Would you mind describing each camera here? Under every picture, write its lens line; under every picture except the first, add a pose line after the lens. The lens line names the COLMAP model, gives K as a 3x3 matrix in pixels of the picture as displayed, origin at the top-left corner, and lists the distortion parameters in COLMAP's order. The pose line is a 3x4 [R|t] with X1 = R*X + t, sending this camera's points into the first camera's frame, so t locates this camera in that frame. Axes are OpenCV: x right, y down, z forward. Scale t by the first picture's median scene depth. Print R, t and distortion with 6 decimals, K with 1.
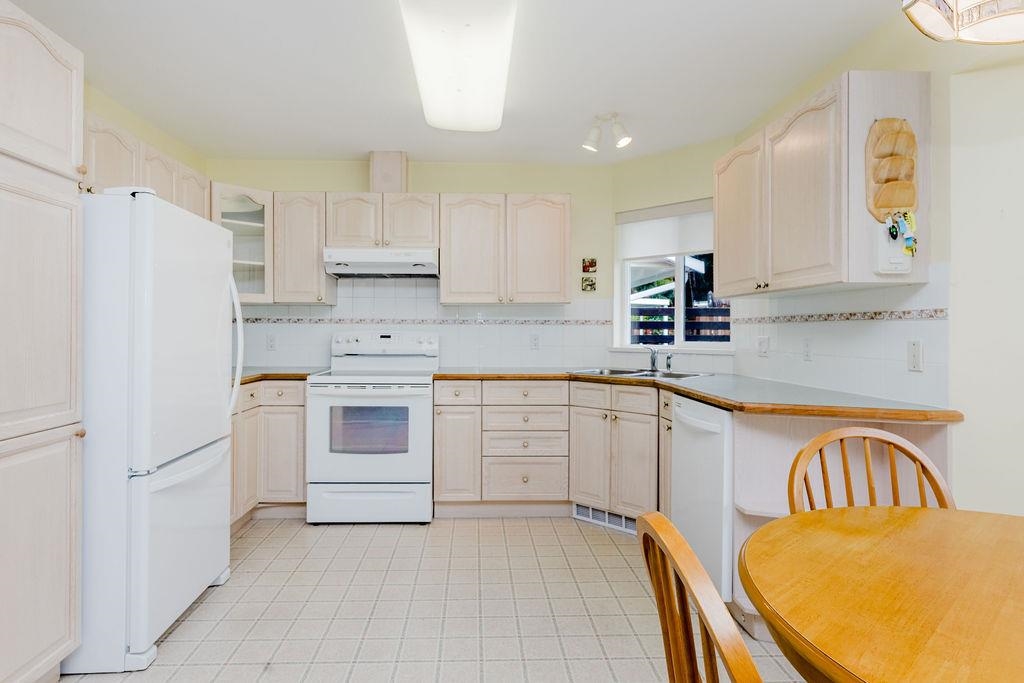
lens RADIAL K [[555.9, 0, 511.9], [0, 555.9, 344.1], [0, 0, 1]] dist [-0.004544, -0.000927]
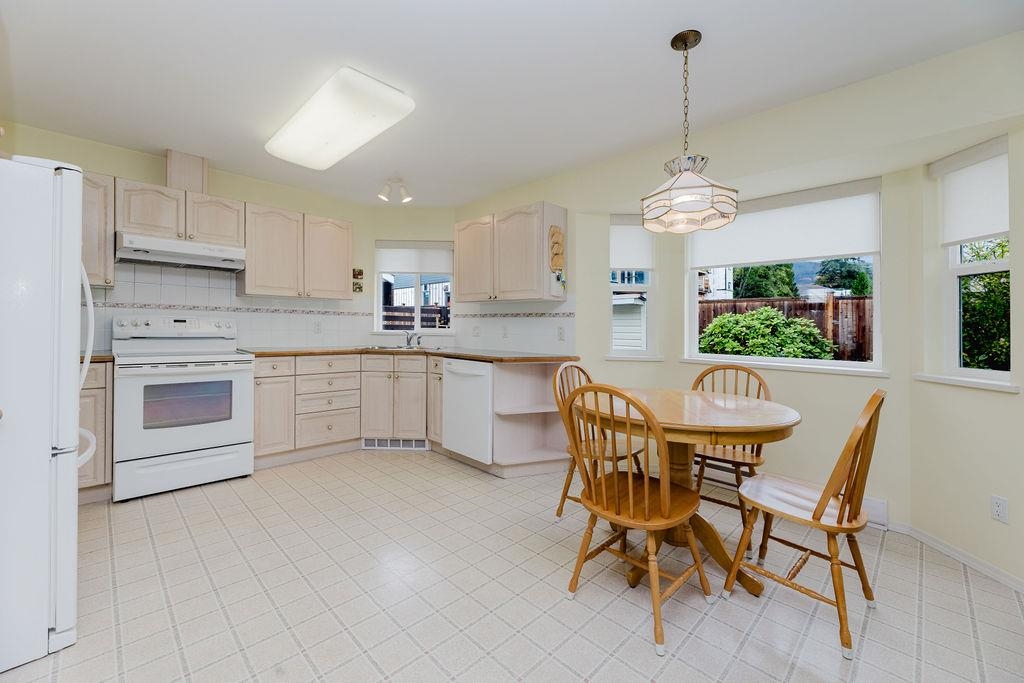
lens RADIAL K [[423.6, 0, 512.2], [0, 423.6, 335.8], [0, 0, 1]] dist [0.002260, -0.000131]
pose [[0.723411, -0.003563, 0.690408, -0.372358], [0.002024, 0.999993, 0.003040, 0.016122], [-0.690414, -0.000802, 0.723414, -0.064384]]
